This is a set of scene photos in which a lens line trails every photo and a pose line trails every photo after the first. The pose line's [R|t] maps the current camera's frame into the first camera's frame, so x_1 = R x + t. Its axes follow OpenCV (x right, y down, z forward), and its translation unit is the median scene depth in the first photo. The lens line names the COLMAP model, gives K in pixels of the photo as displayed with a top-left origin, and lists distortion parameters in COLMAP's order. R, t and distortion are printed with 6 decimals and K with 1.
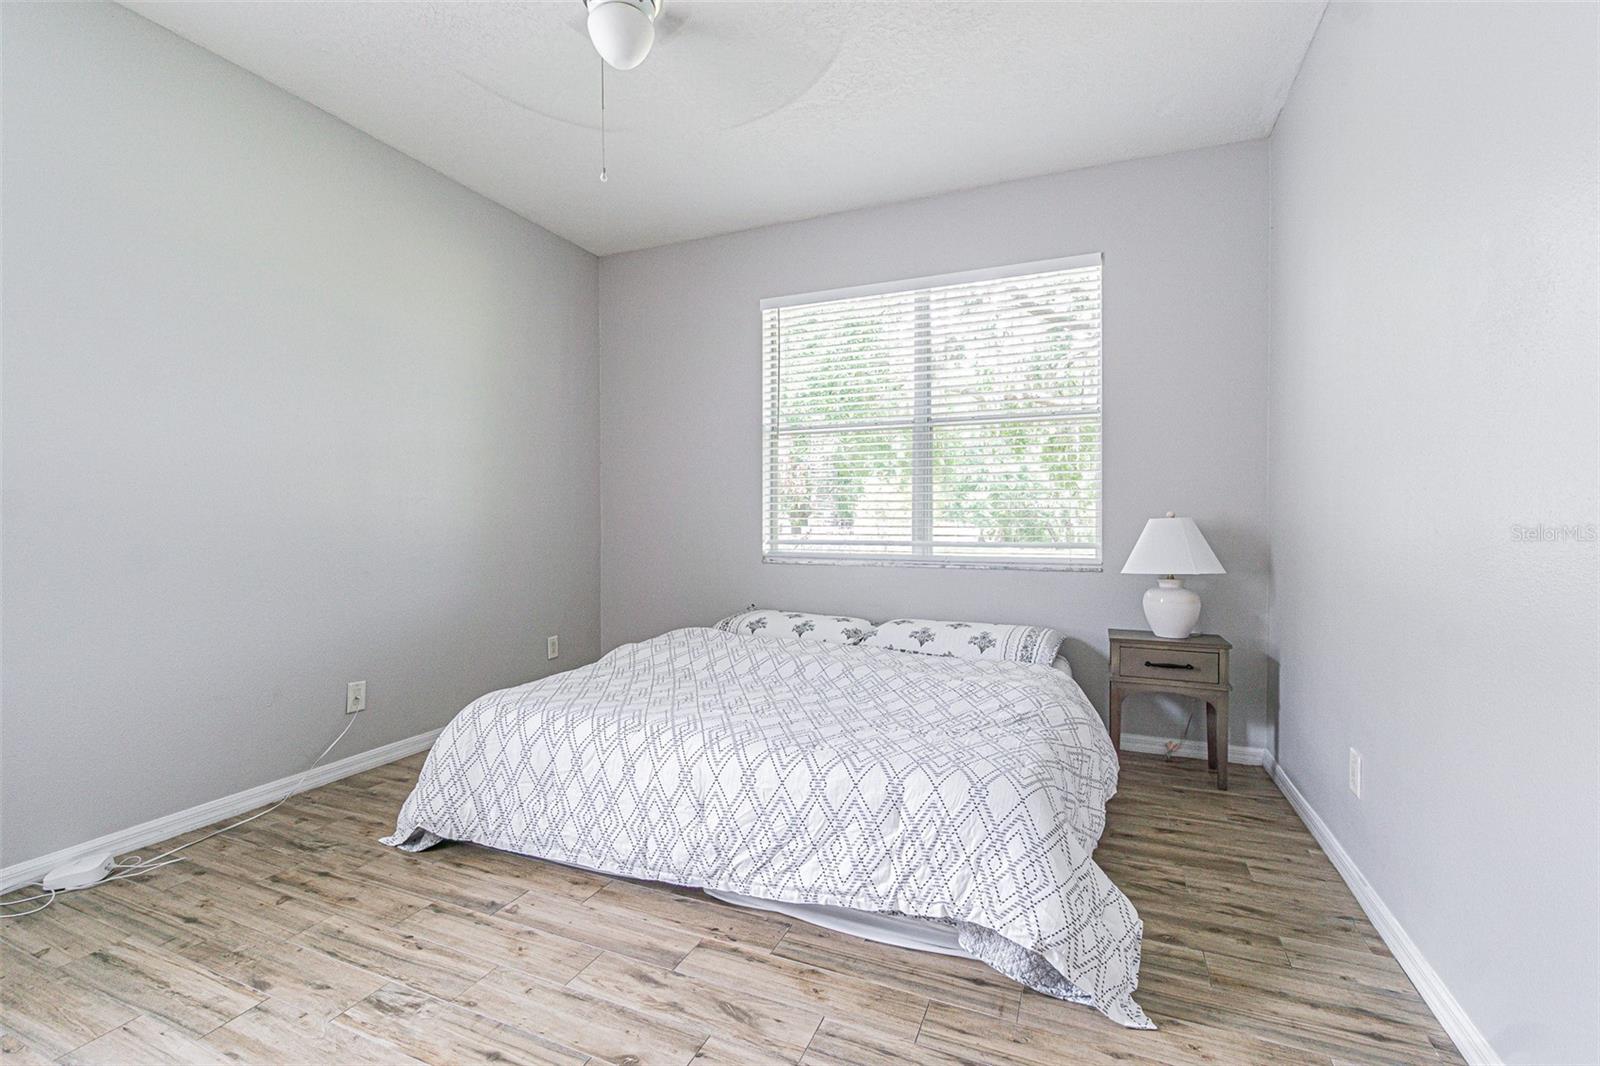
lens RADIAL K [[706.0, 0, 784.8], [0, 706.0, 523.8], [0, 0, 1]] dist [-0.001177, 0.000530]
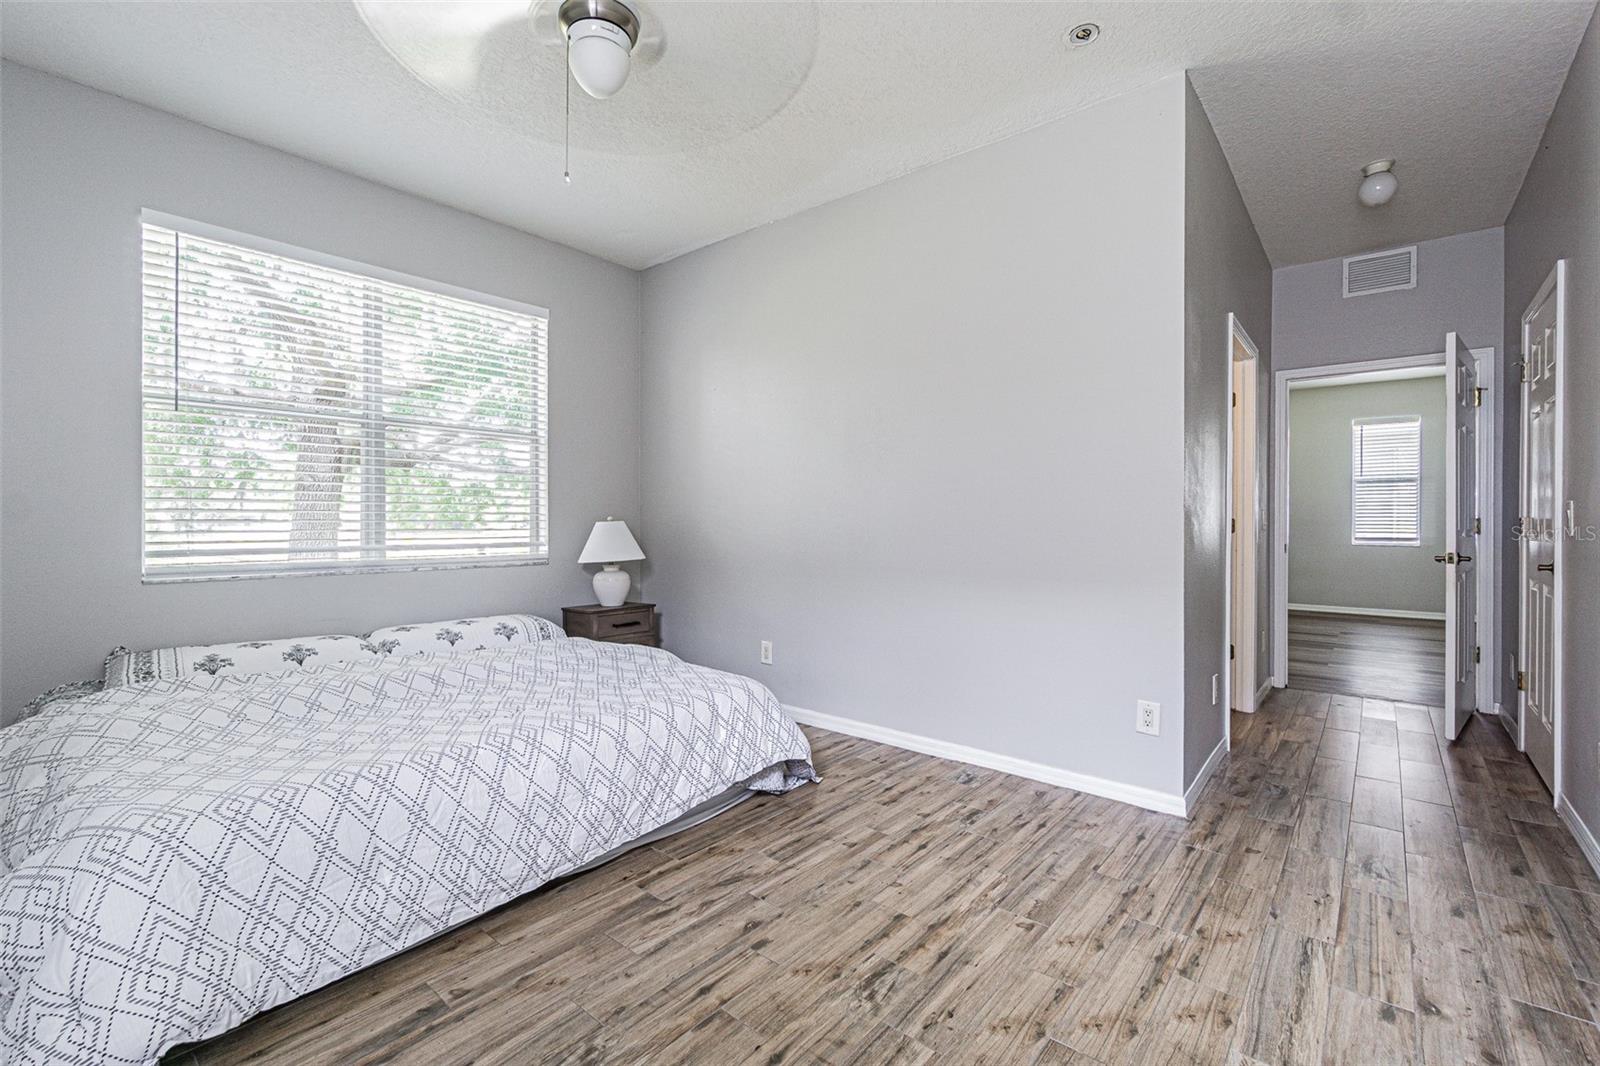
lens RADIAL K [[706.0, 0, 784.8], [0, 706.0, 523.8], [0, 0, 1]] dist [-0.001177, 0.000530]
pose [[0.290712, 0.000038, 0.956811, -1.024709], [0.003672, 0.999993, -0.001156, -0.001427], [-0.956804, 0.003850, 0.290709, 0.375784]]
